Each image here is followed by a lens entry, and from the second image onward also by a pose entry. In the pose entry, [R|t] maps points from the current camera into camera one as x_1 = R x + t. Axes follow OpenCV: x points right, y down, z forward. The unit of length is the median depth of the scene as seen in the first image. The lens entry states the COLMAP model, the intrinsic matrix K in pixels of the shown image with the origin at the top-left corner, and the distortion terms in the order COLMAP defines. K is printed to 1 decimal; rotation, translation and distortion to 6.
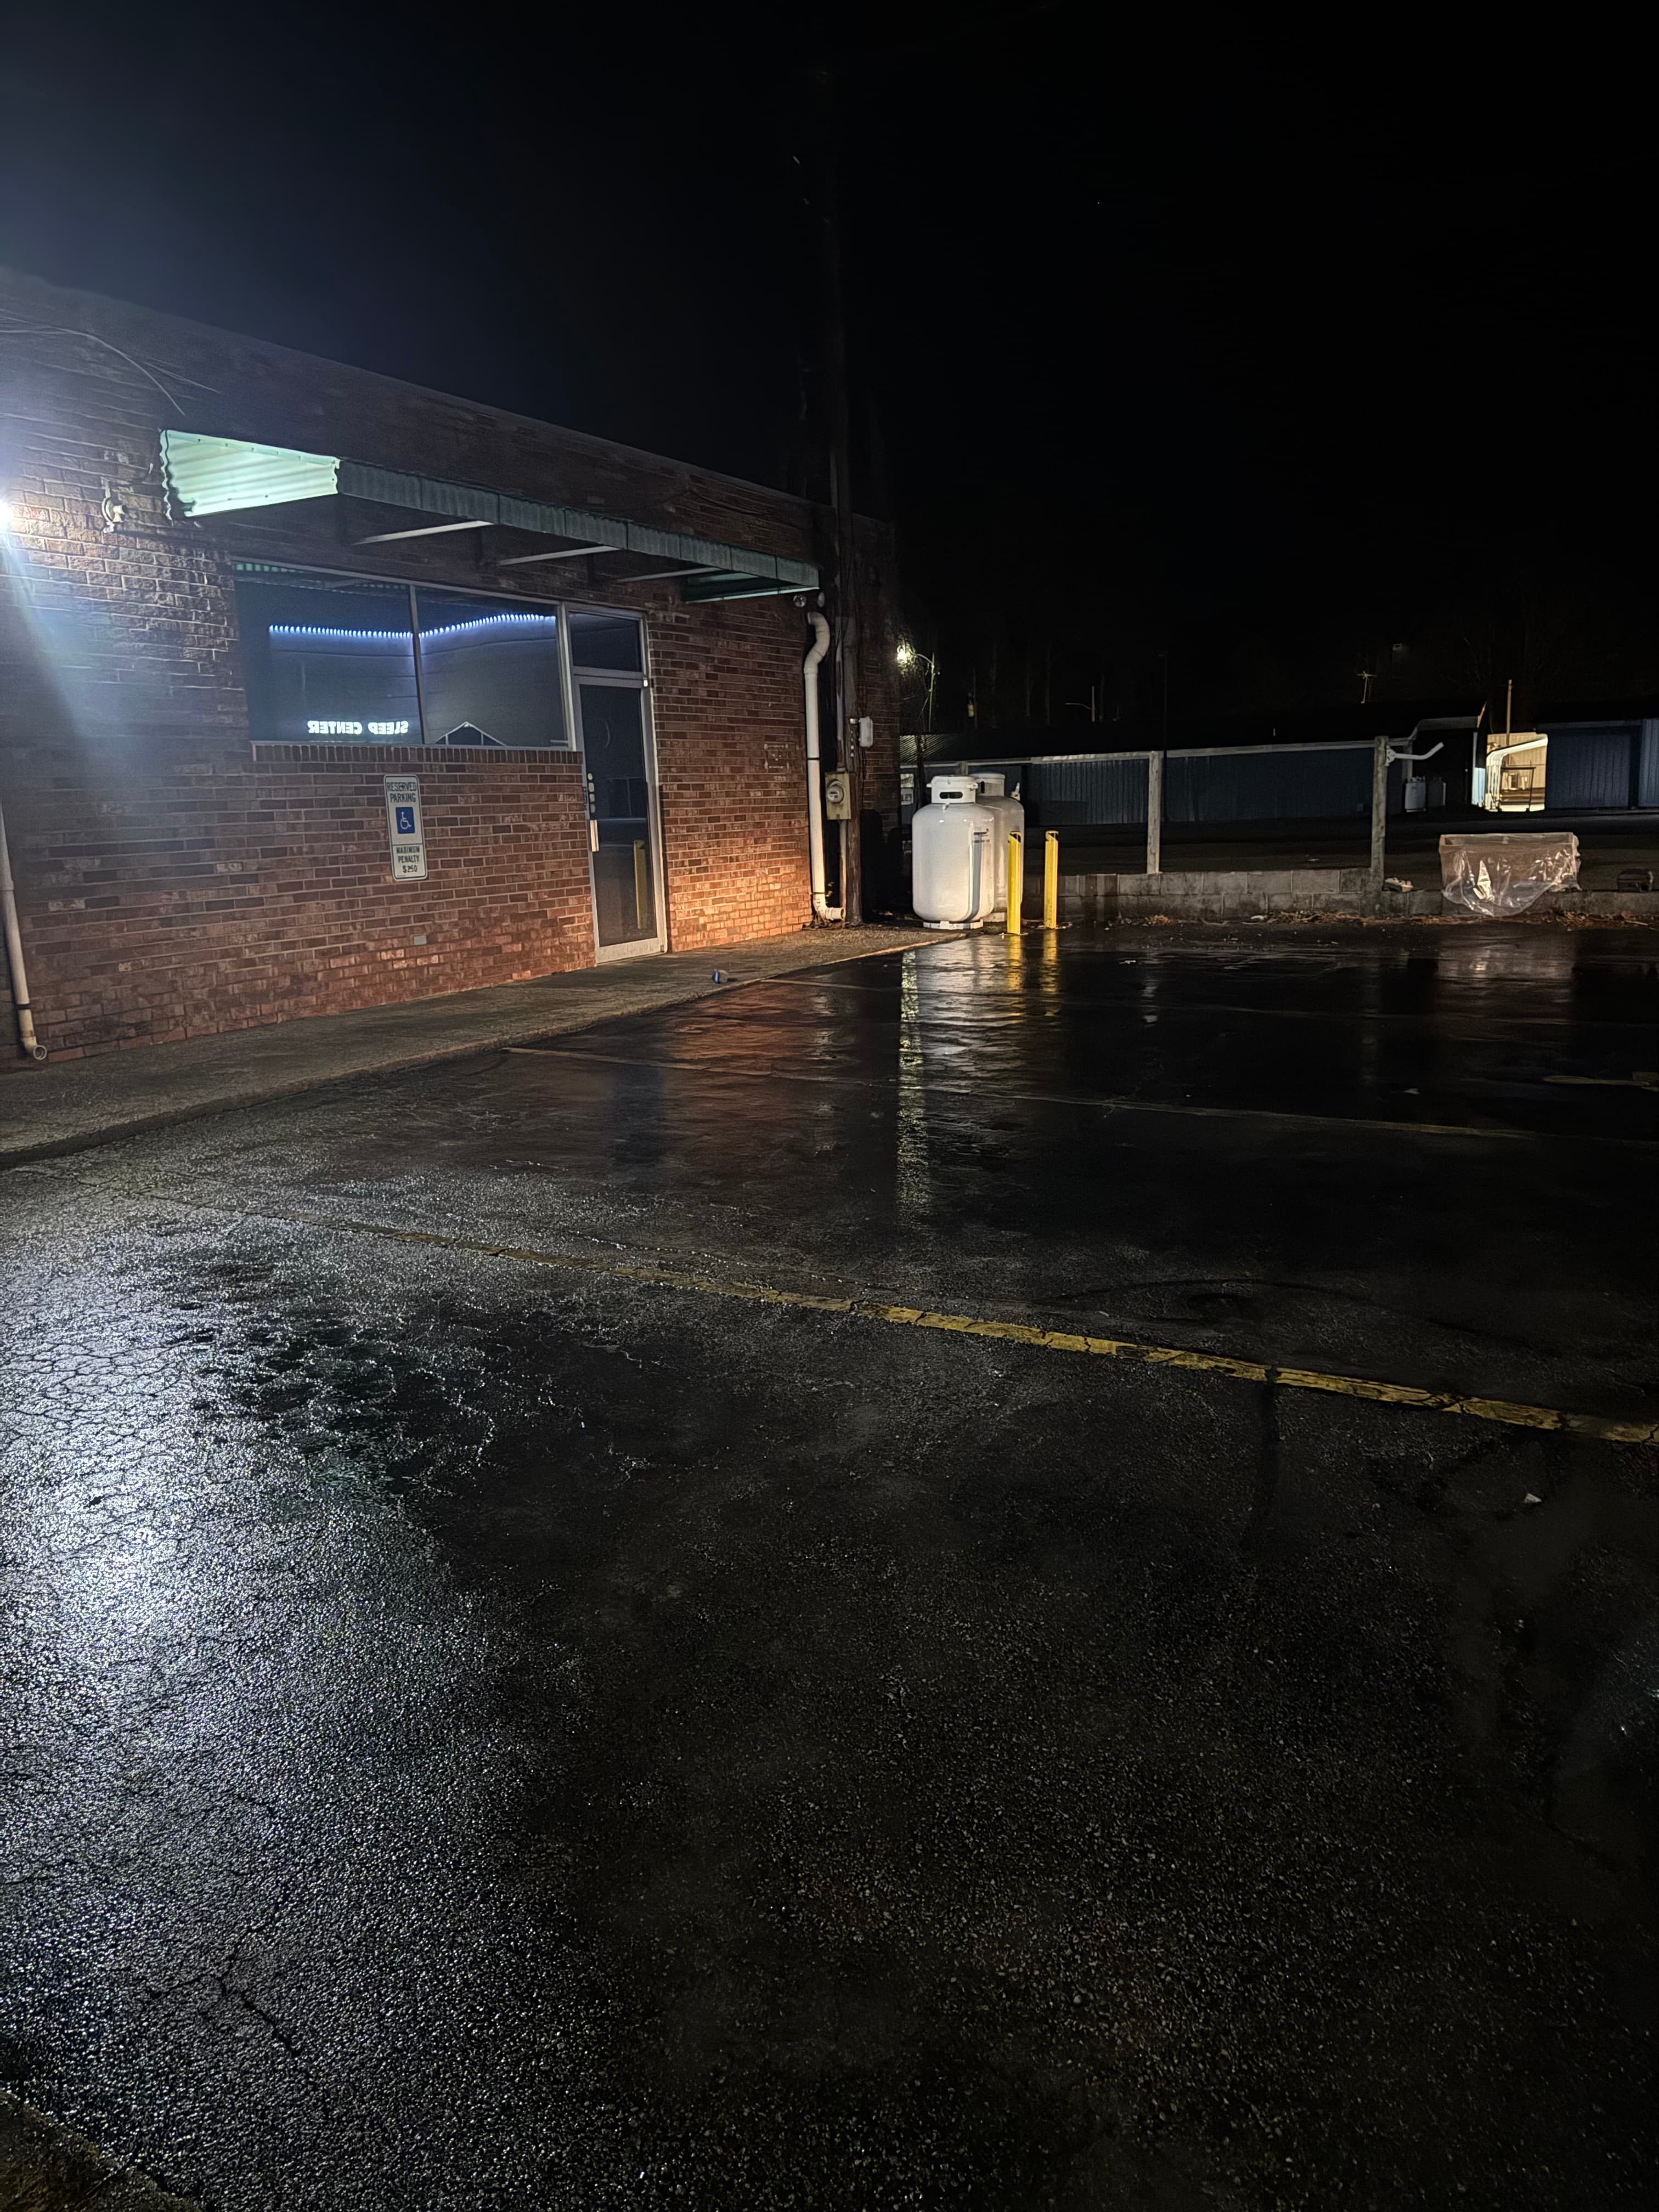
lens RADIAL K [[1556.5, 0, 840.4], [0, 1556.5, 1109.7], [0, 0, 1]] dist [0.004580, -0.001043]
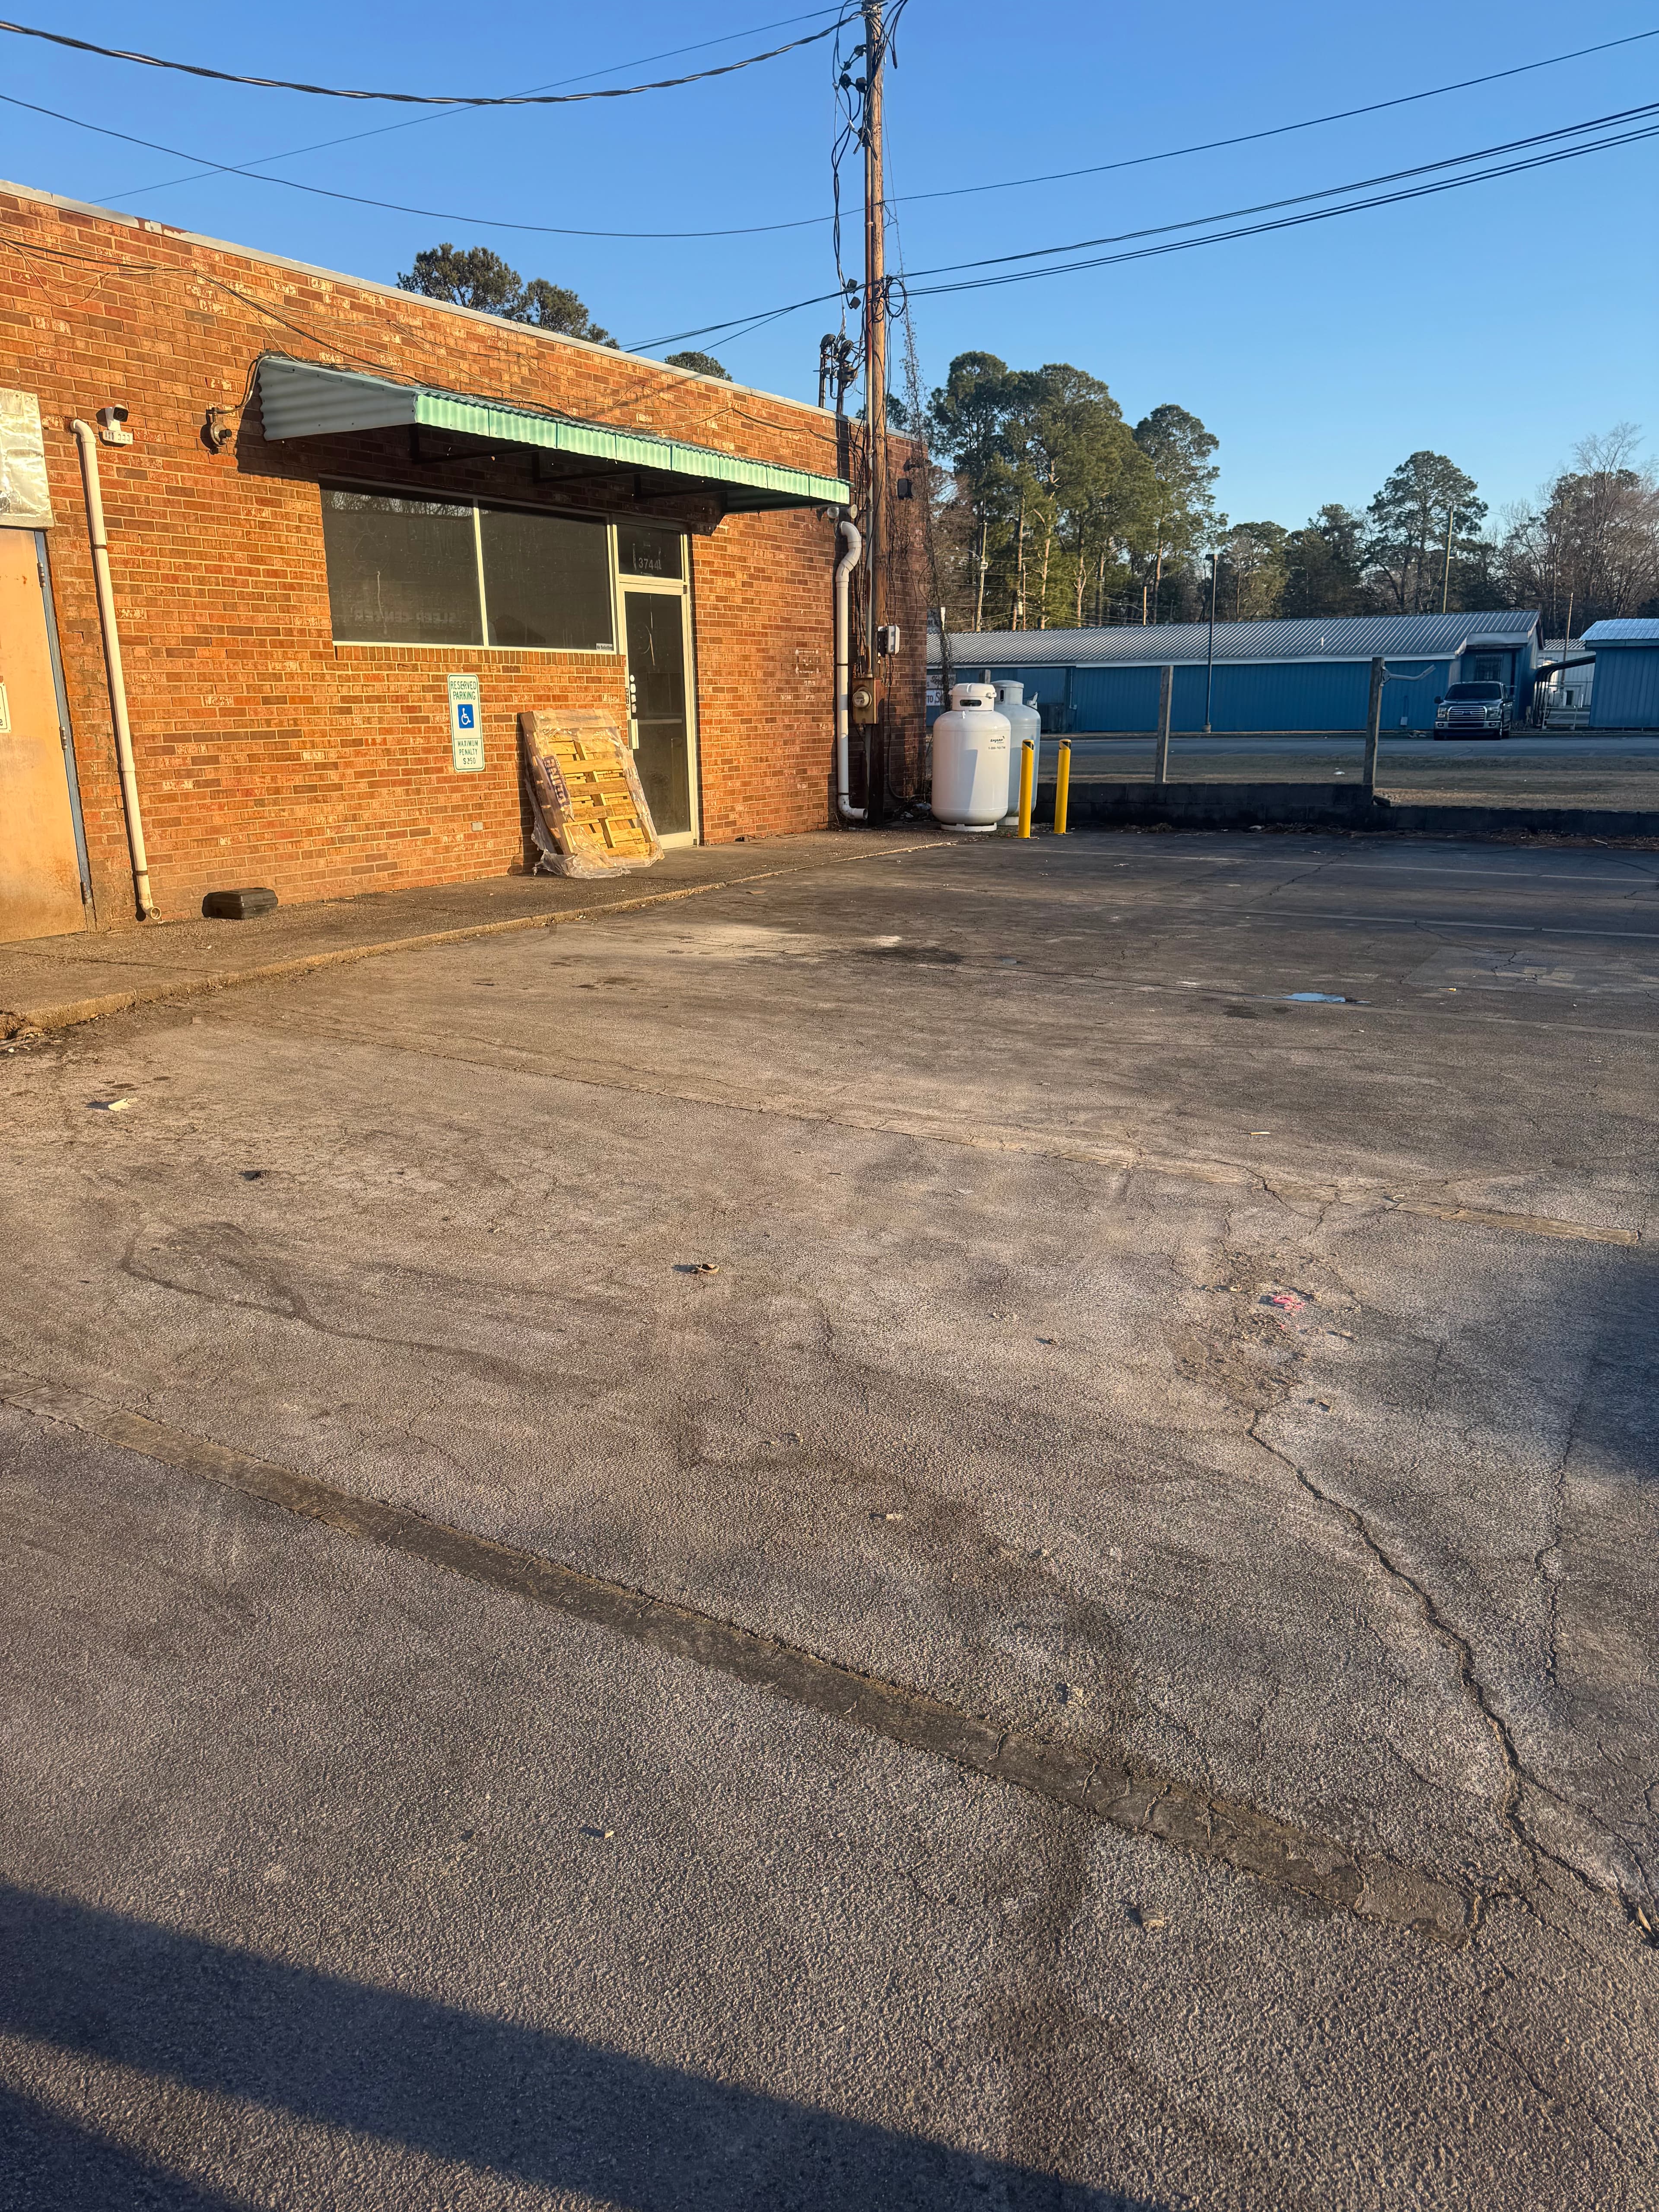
lens RADIAL K [[1556.5, 0, 816.8], [0, 1556.5, 1108.9], [0, 0, 1]] dist [0.004580, -0.001043]
pose [[0.999015, 0.031716, -0.031031, 0.012042], [-0.029799, 0.997728, 0.060419, 0.017261], [0.032877, -0.059435, 0.997691, -0.106810]]
